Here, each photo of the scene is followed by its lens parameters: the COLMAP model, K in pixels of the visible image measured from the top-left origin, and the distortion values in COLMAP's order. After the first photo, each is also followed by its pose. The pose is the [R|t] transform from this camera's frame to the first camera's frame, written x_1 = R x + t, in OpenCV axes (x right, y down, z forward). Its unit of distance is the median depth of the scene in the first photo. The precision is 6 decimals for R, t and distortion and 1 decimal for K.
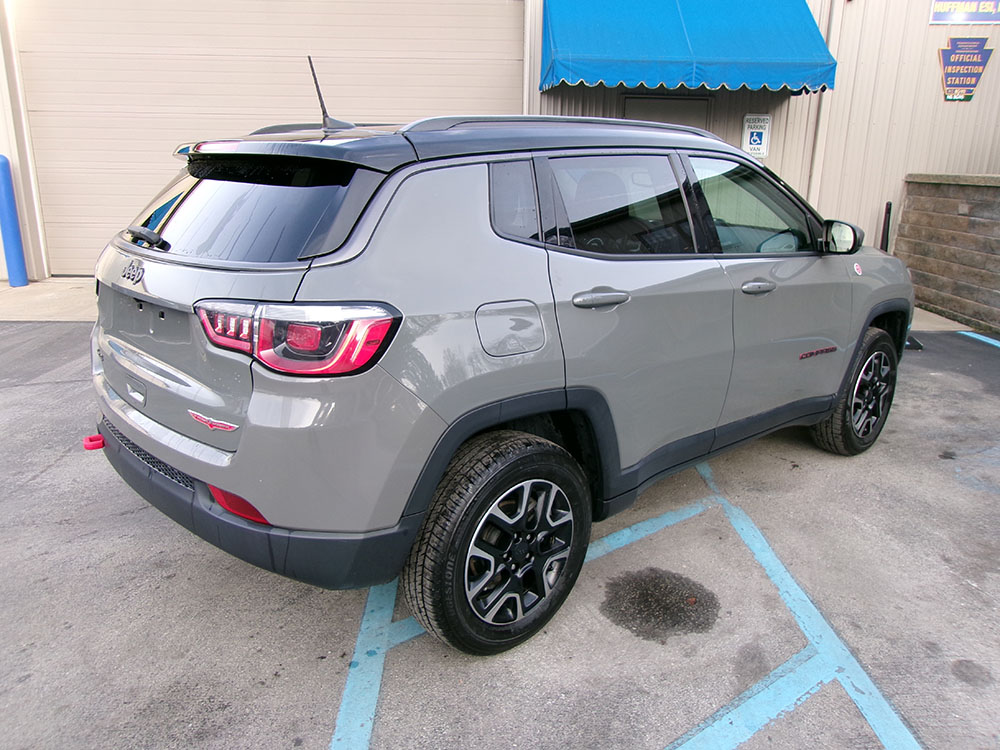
lens RADIAL K [[770.3, 0, 496.9], [0, 770.3, 378.4], [0, 0, 1]] dist [-0.024021, 0.051874]
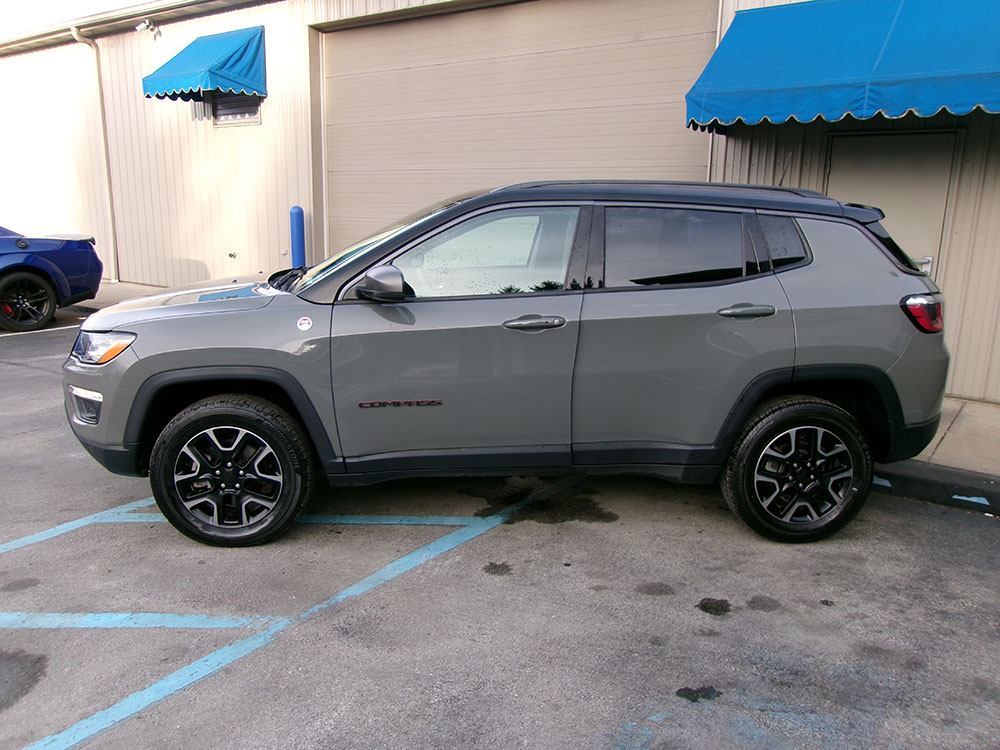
lens RADIAL K [[770.3, 0, 496.9], [0, 770.3, 378.4], [0, 0, 1]] dist [-0.024021, 0.051874]
pose [[0.794215, 0.132231, -0.593075, 0.449936], [-0.175385, 0.984380, -0.015391, -0.059218], [0.581775, 0.116240, 0.805000, 0.230876]]
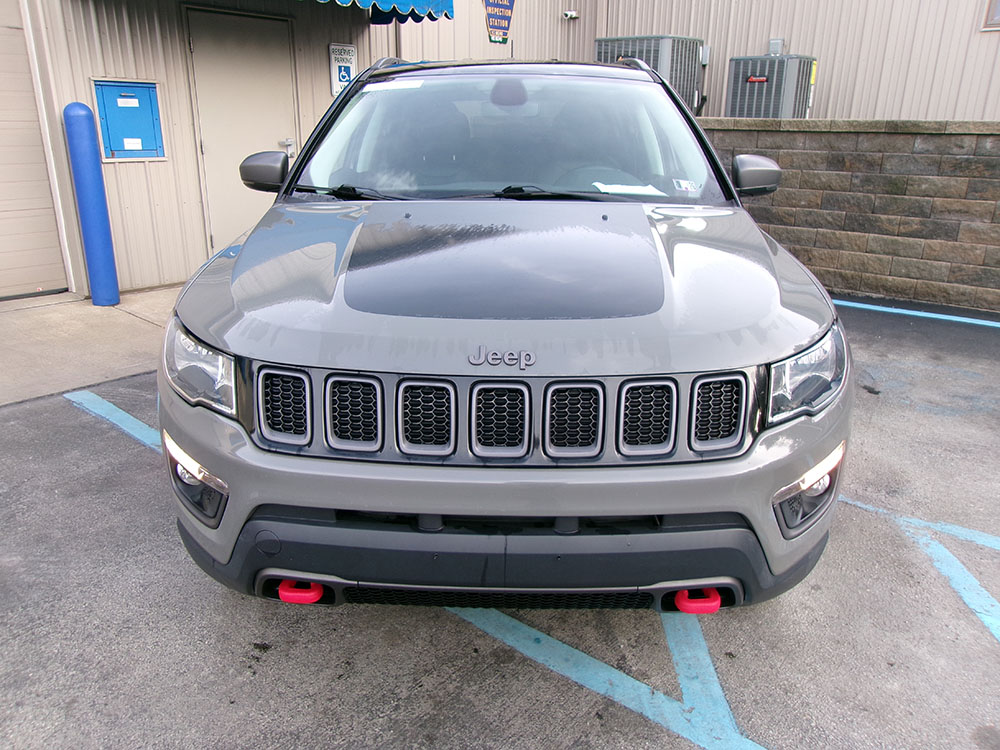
lens RADIAL K [[776.0, 0, 499.5], [0, 776.0, 368.8], [0, 0, 1]] dist [-0.010834, 0.041474]
pose [[0.663545, -0.239609, 0.708728, -0.259894], [0.207271, 0.969120, 0.133587, -0.094030], [-0.718851, 0.058258, 0.692718, 0.369804]]
